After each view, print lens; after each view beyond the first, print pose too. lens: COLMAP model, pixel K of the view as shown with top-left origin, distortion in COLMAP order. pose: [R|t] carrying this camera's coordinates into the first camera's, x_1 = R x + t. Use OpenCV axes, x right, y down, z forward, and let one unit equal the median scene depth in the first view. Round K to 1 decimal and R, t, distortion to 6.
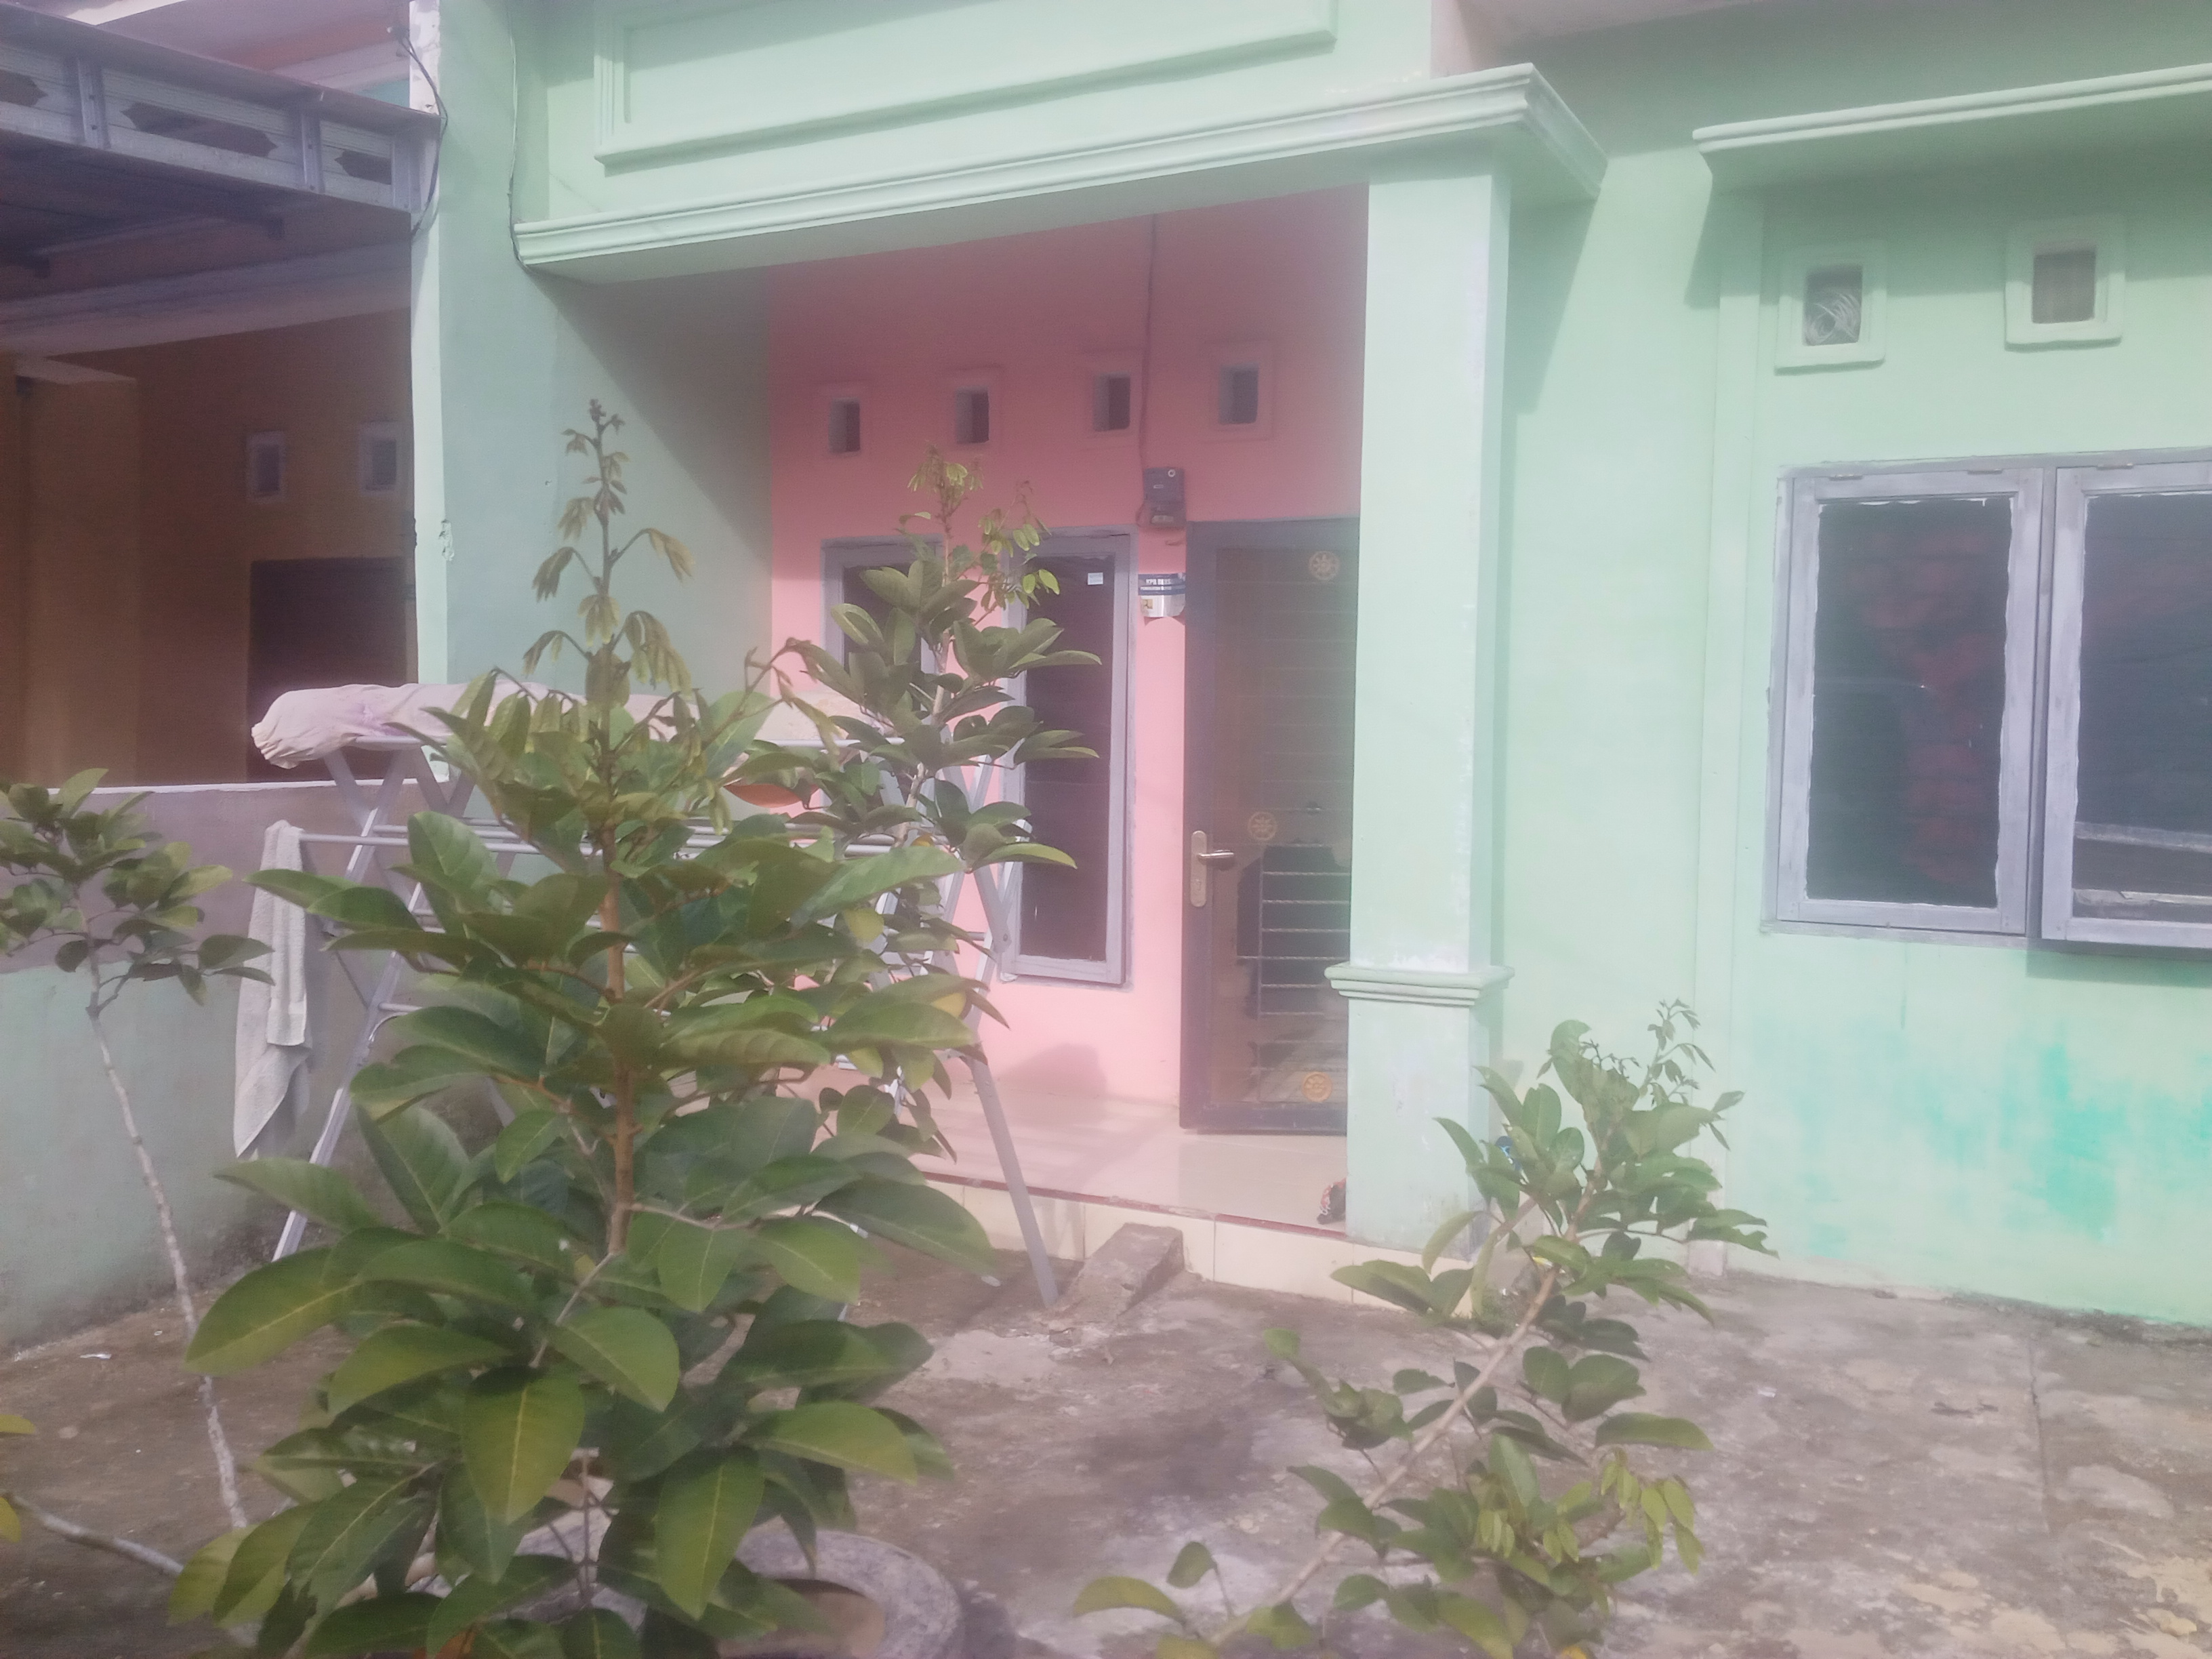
lens RADIAL K [[1823.6, 0, 1104.9], [0, 1823.6, 789.1], [0, 0, 1]] dist [0.130102, -0.220773]
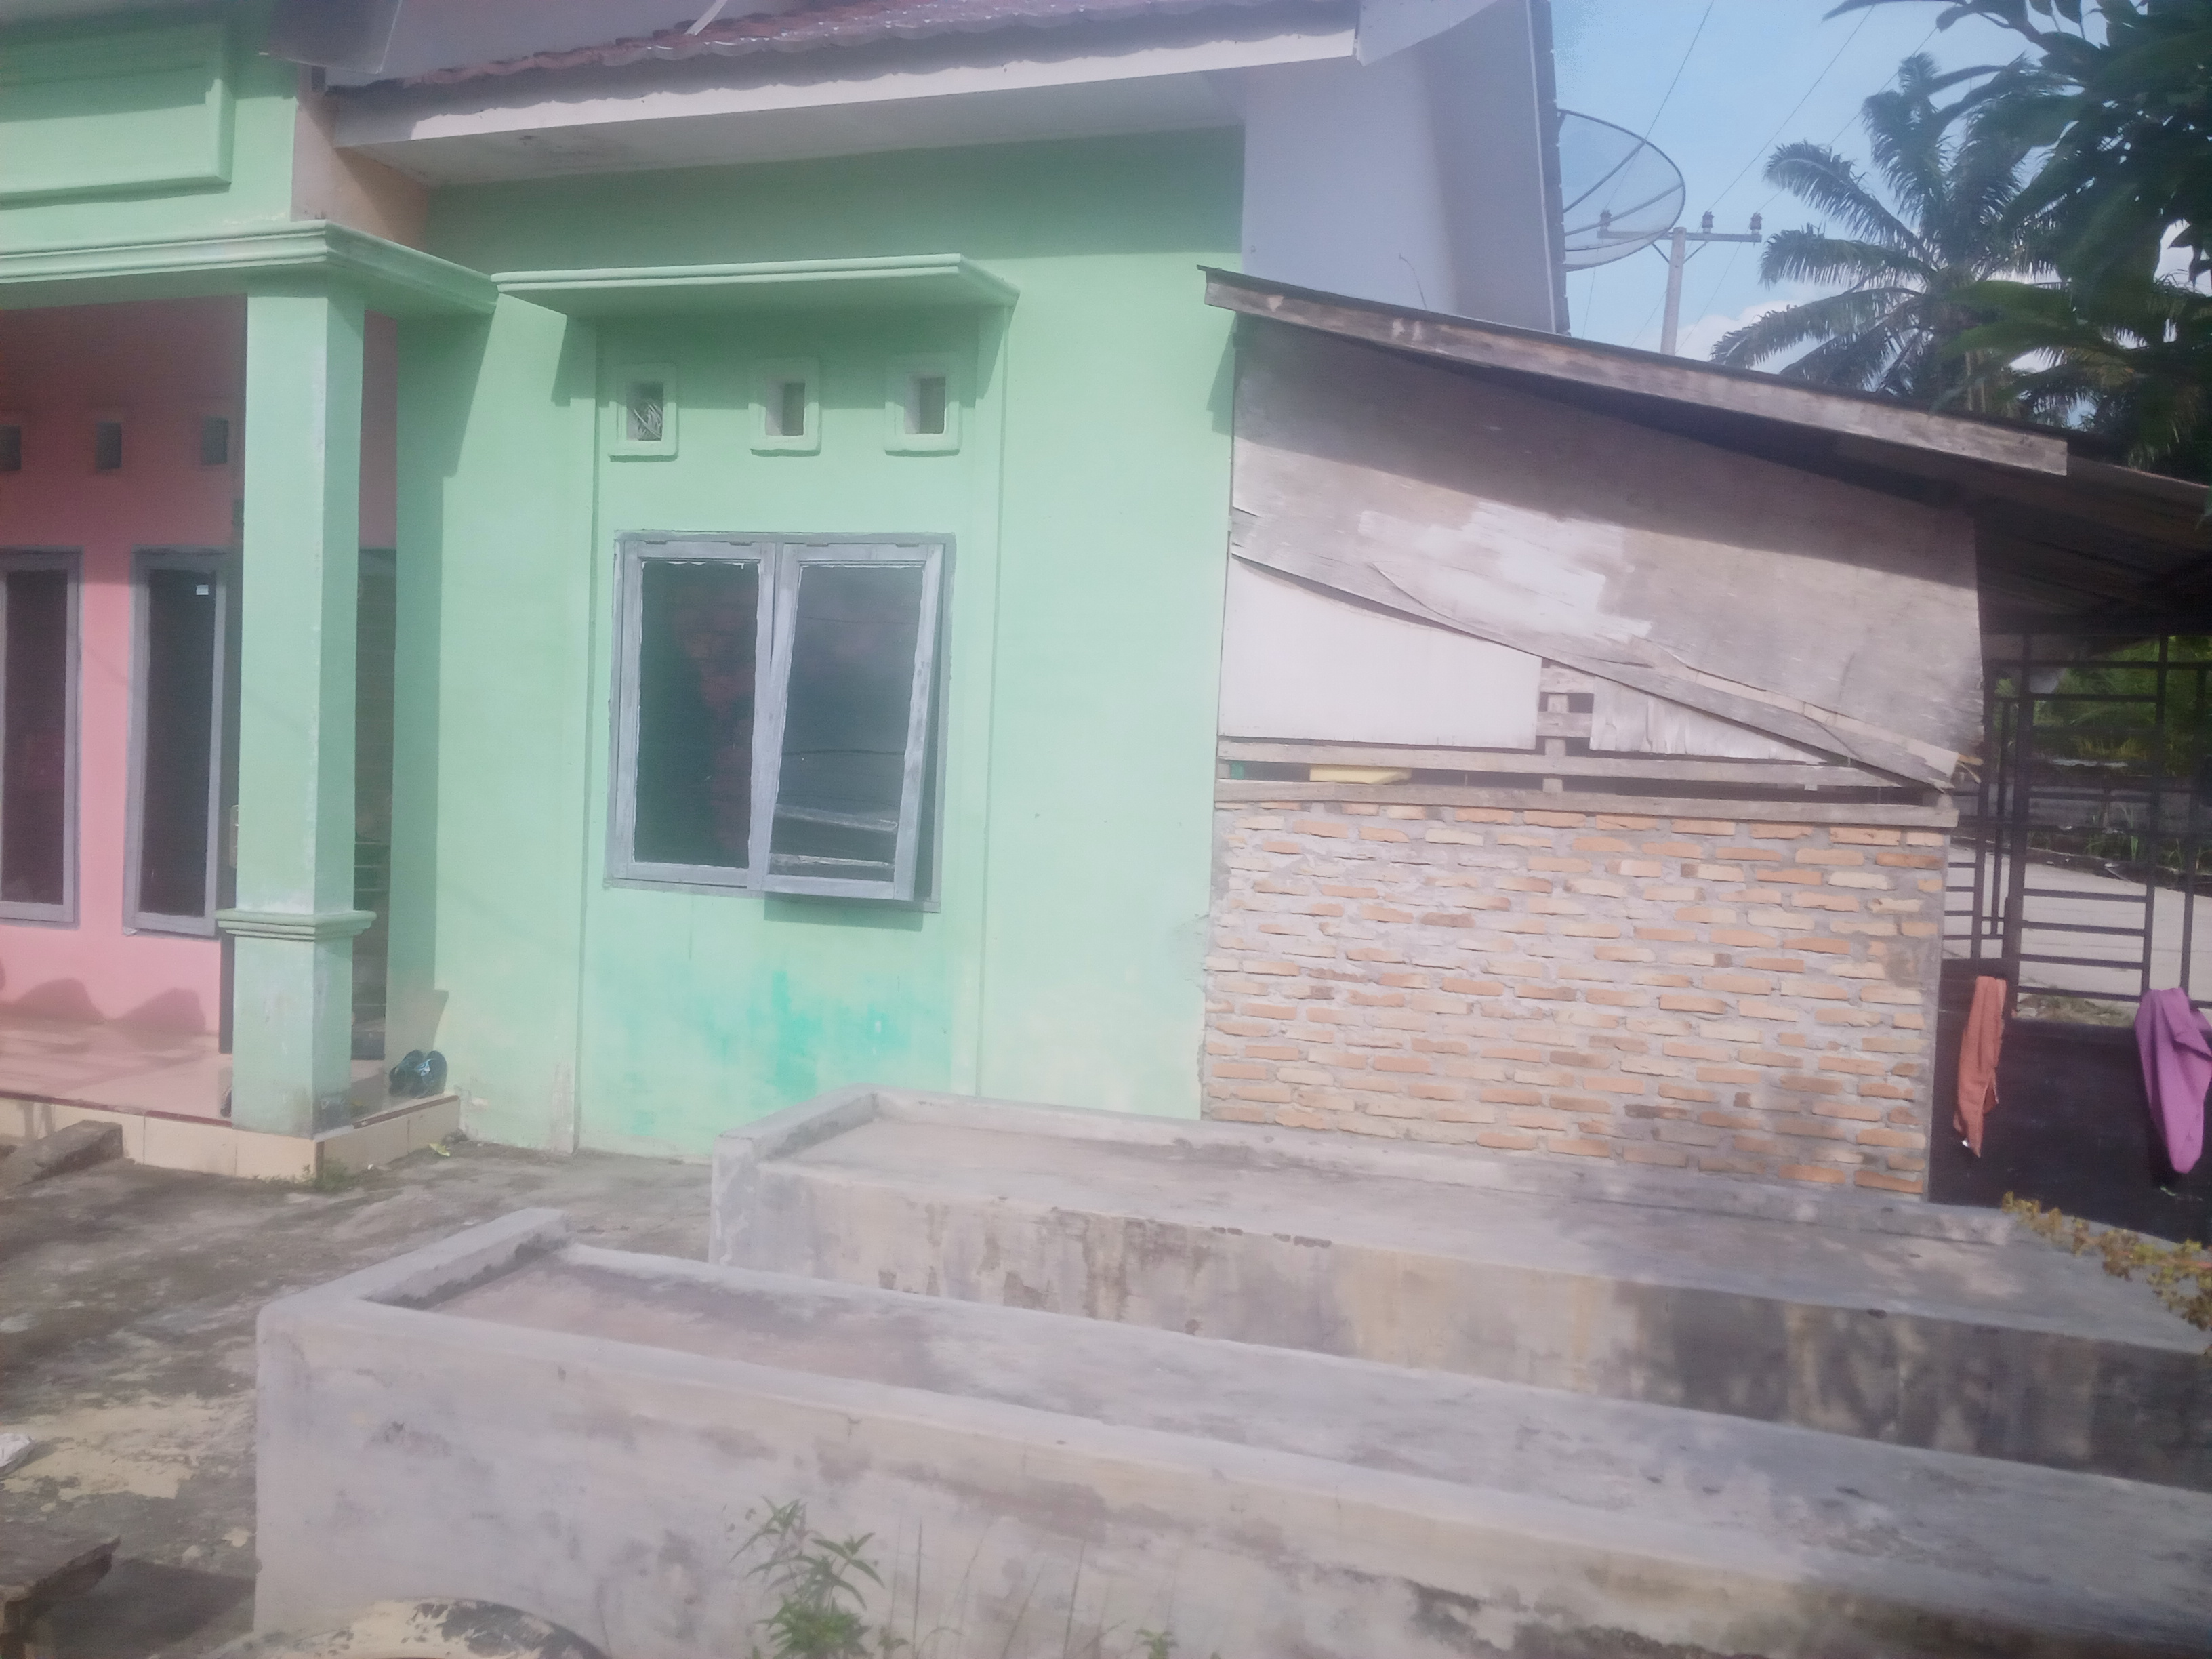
lens RADIAL K [[1823.6, 0, 1104.9], [0, 1823.6, 789.1], [0, 0, 1]] dist [0.130102, -0.220773]
pose [[0.990456, 0.020963, 0.136224, 0.547150], [-0.020704, 0.999780, -0.003320, 0.005405], [-0.136263, 0.000468, 0.990673, -0.344124]]
